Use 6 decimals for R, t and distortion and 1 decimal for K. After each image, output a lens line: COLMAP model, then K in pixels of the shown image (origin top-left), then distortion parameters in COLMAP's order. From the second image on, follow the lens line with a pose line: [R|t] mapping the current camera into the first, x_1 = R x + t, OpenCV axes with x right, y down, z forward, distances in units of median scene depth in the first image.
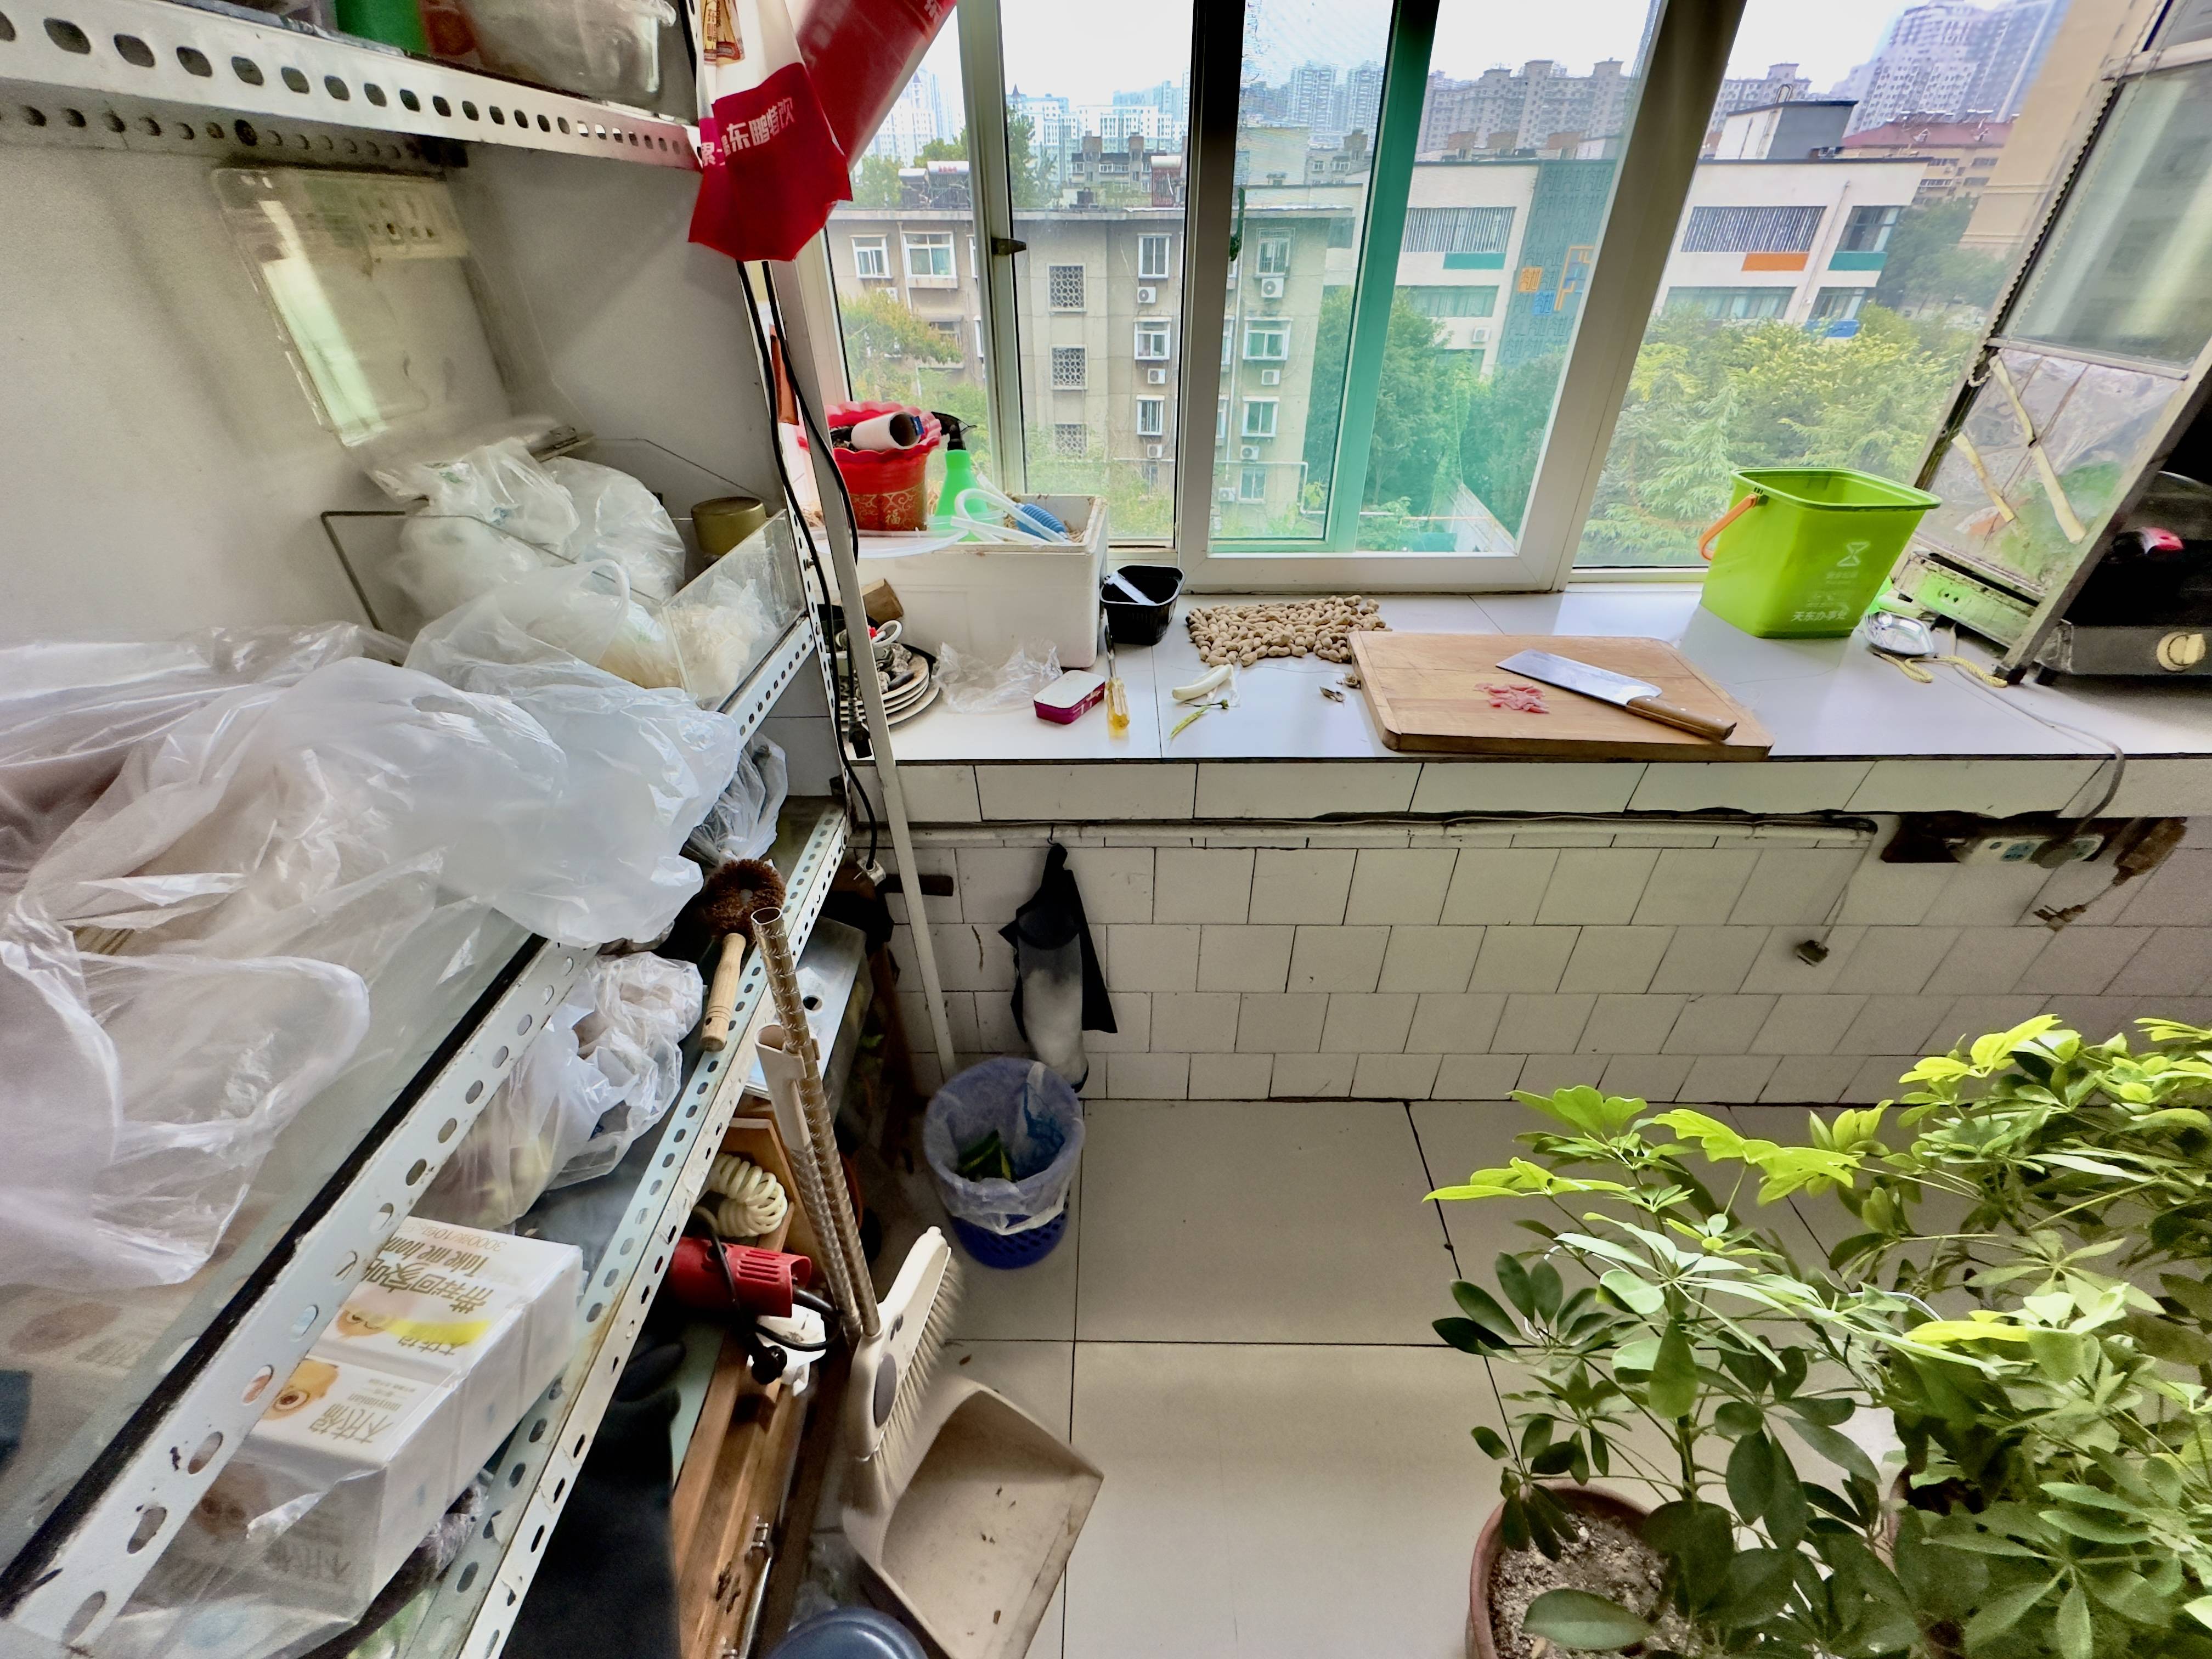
lens RADIAL K [[881.4, 0, 1106.0], [0, 881.4, 829.5], [0, 0, 1]] dist [0.000153, 0.000085]
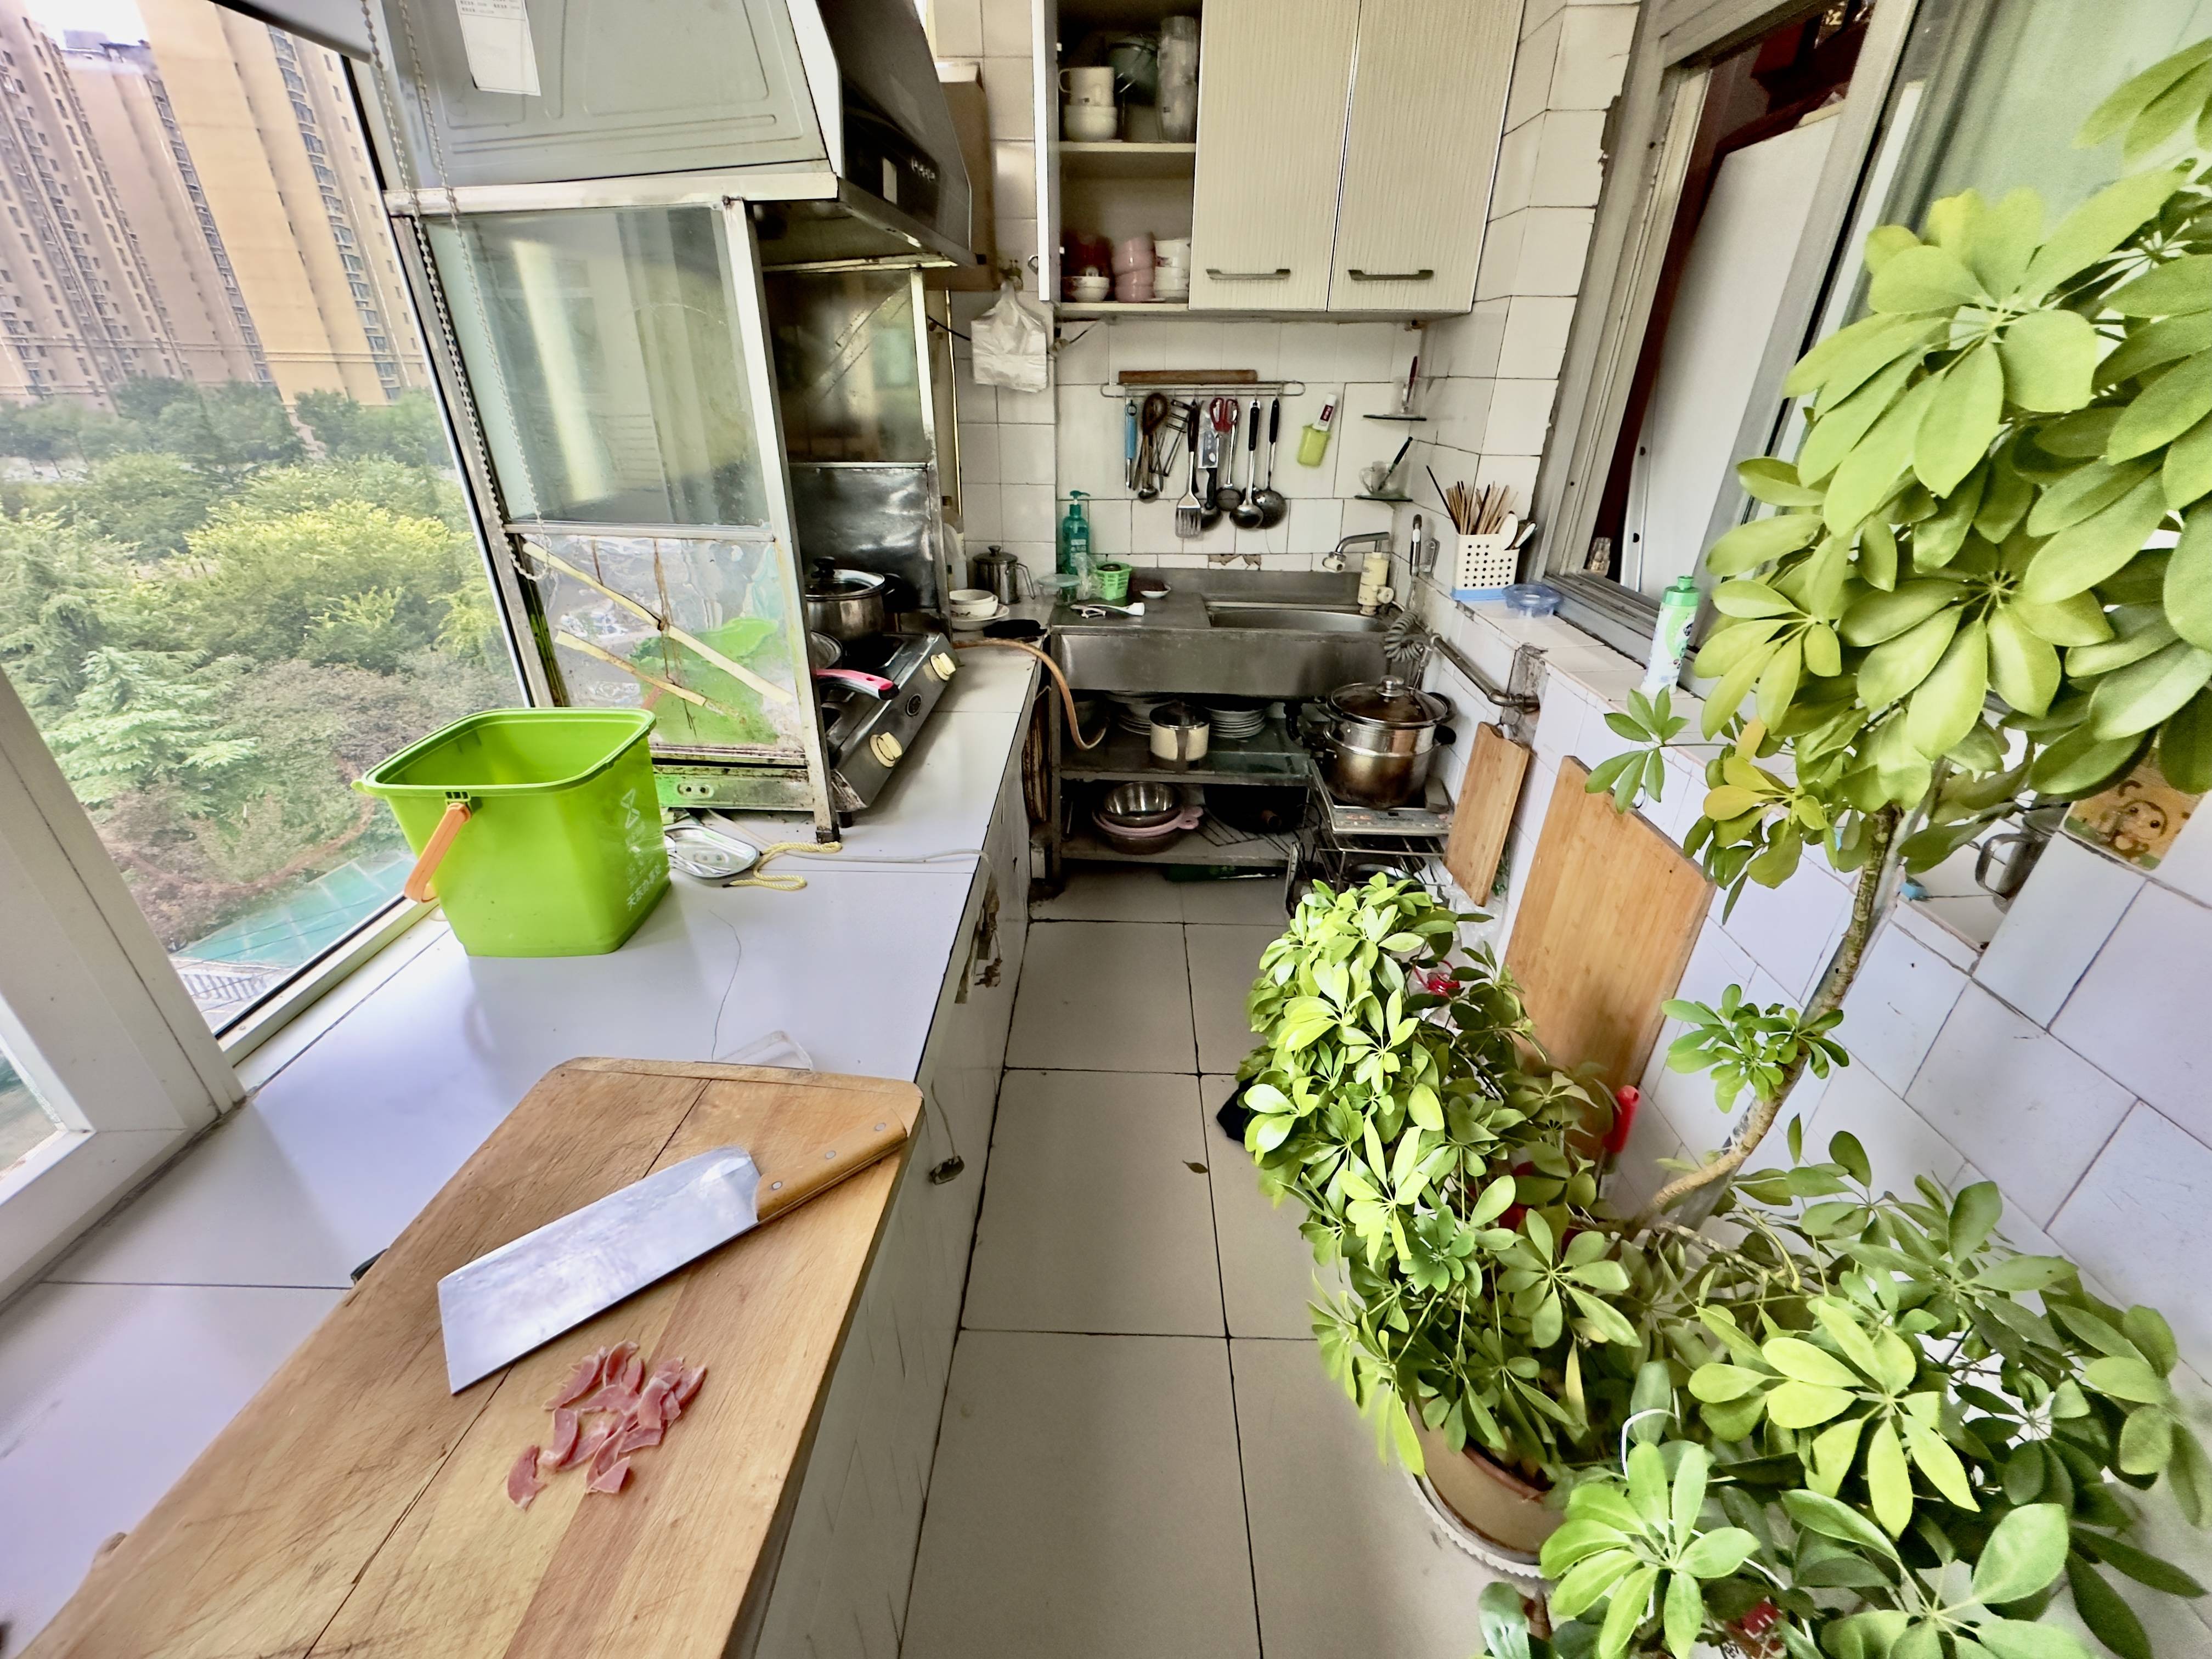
lens RADIAL K [[881.4, 0, 1106.0], [0, 881.4, 829.5], [0, 0, 1]] dist [0.000153, 0.000085]
pose [[0.009215, -0.457424, 0.889201, 0.190448], [0.568209, 0.734121, 0.371759, -0.341500], [-0.822832, 0.501826, 0.266678, 0.481976]]
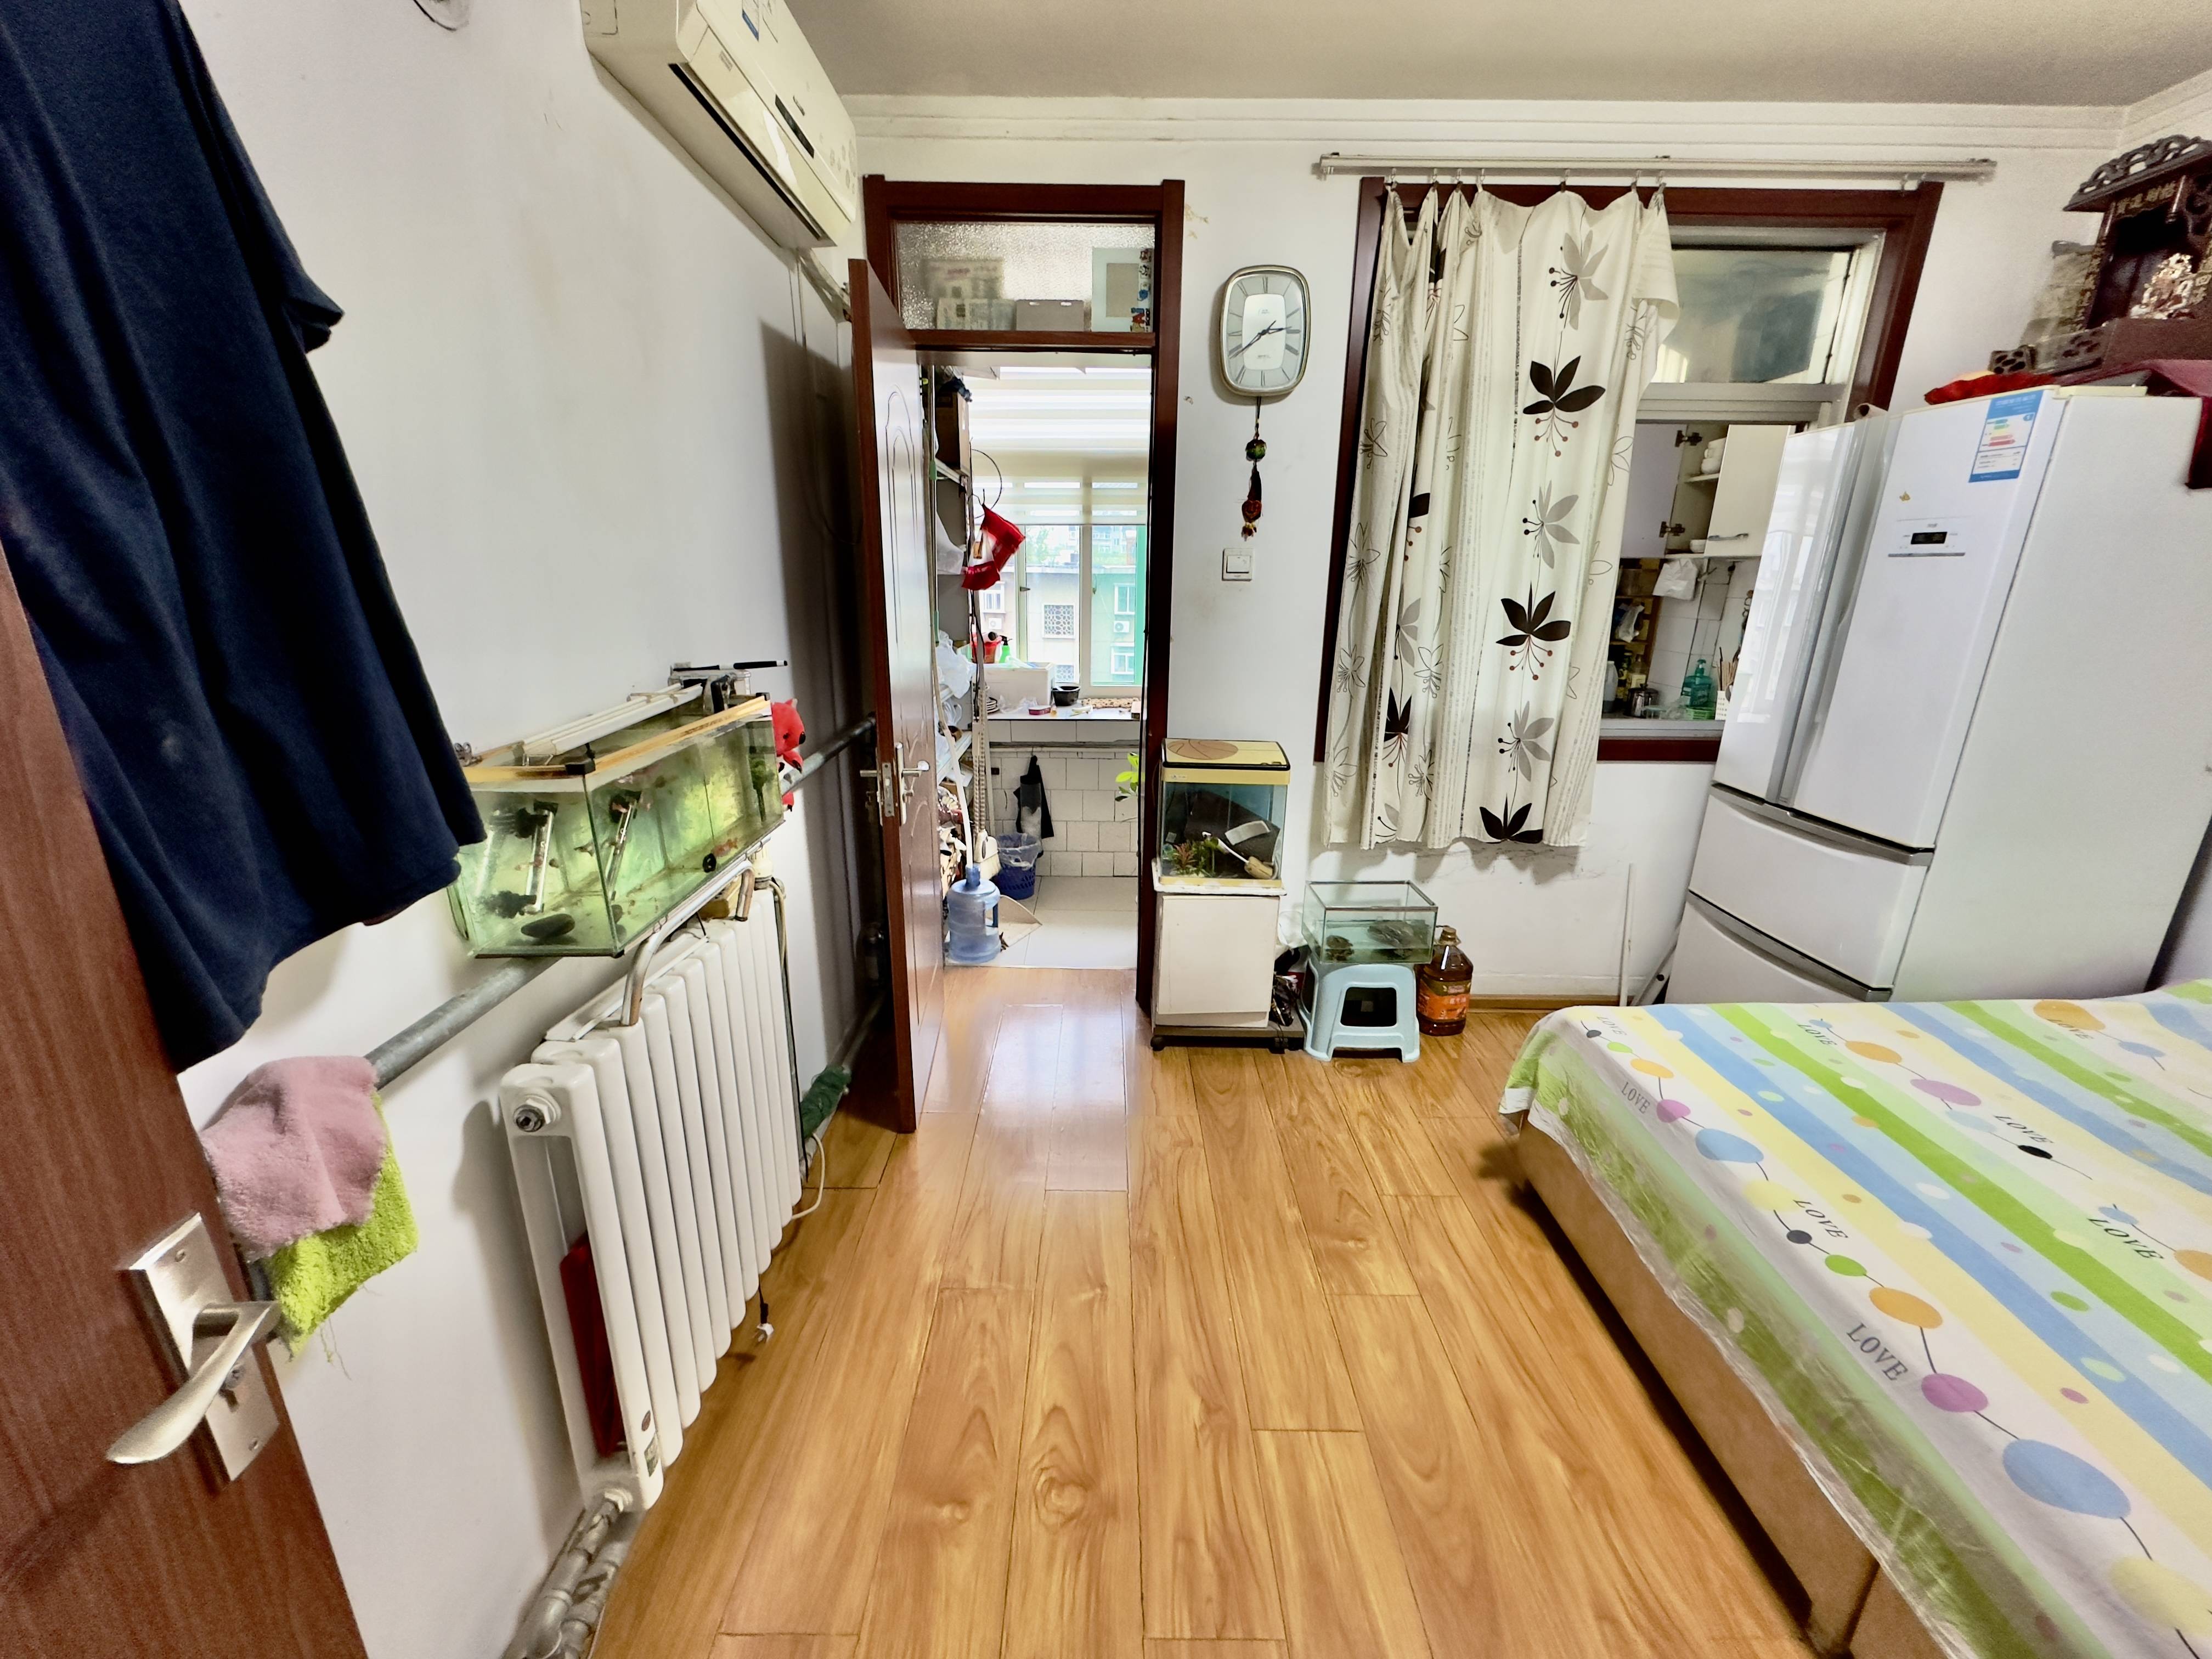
lens RADIAL K [[881.4, 0, 1106.0], [0, 881.4, 829.5], [0, 0, 1]] dist [0.000153, 0.000085]
pose [[0.999825, 0.009843, 0.015896, 0.143006], [-0.004308, 0.948610, -0.316418, 1.173256], [-0.018193, 0.316294, 0.948487, -1.760519]]
